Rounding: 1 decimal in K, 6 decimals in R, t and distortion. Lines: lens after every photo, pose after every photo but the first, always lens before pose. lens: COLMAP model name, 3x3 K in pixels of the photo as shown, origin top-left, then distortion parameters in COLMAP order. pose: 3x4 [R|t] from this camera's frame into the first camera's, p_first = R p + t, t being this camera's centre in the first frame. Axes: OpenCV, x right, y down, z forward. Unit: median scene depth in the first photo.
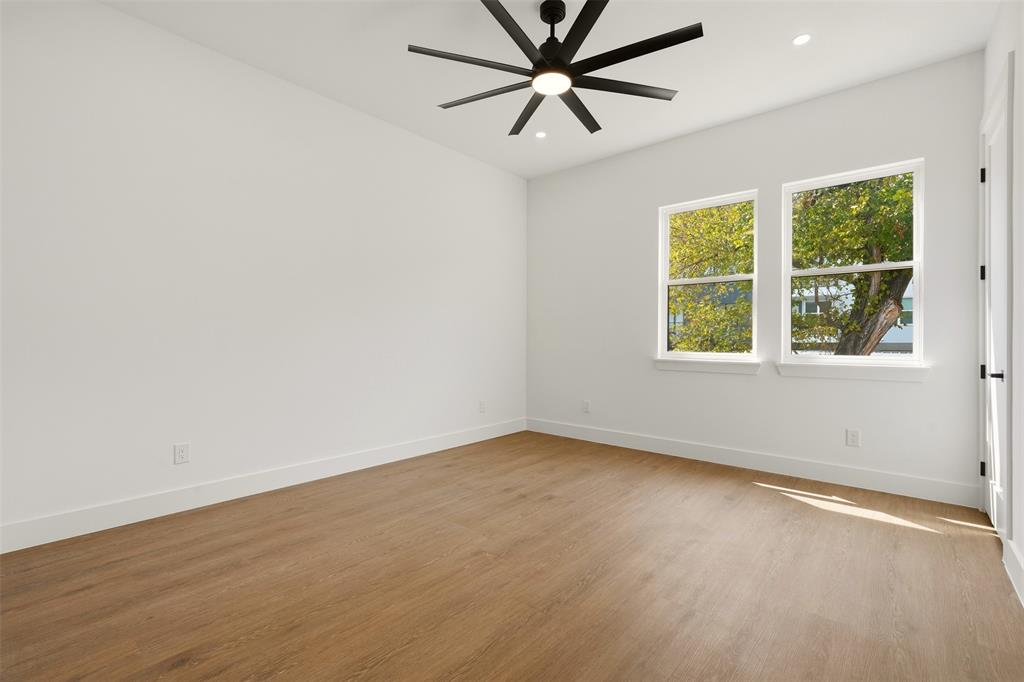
lens RADIAL K [[456.6, 0, 512.0], [0, 456.6, 341.0], [0, 0, 1]] dist [-0.003743, -0.000328]
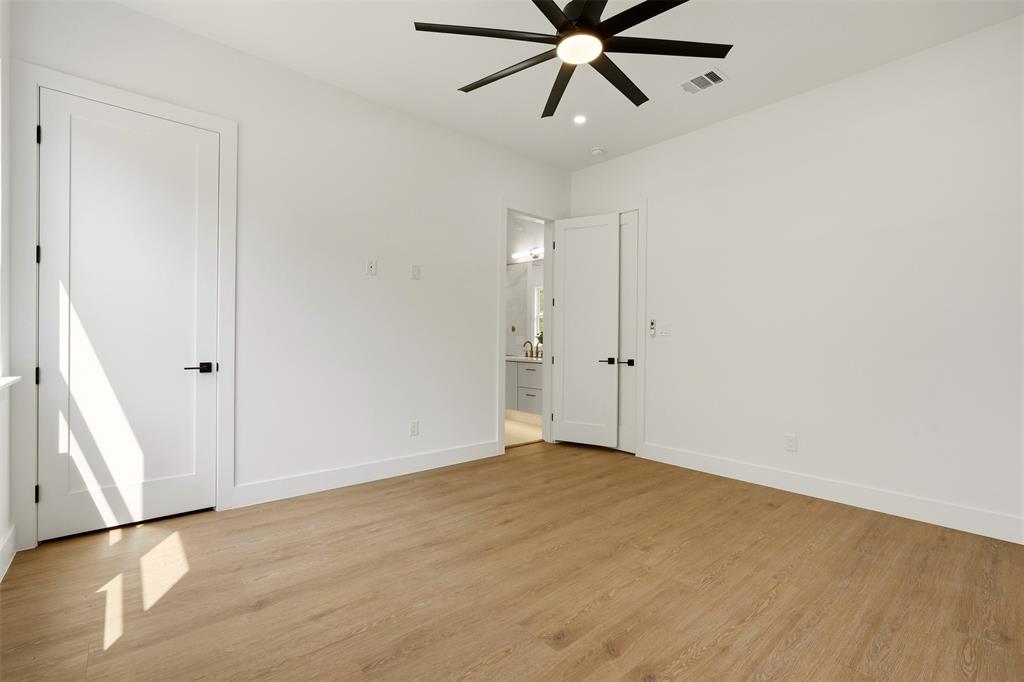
lens RADIAL K [[456.6, 0, 512.0], [0, 456.6, 341.0], [0, 0, 1]] dist [-0.003743, -0.000328]
pose [[-0.989699, -0.016255, 0.142238, 0.084430], [-0.015189, 0.999848, 0.008578, -0.016409], [-0.142356, 0.006329, -0.989795, 1.909809]]
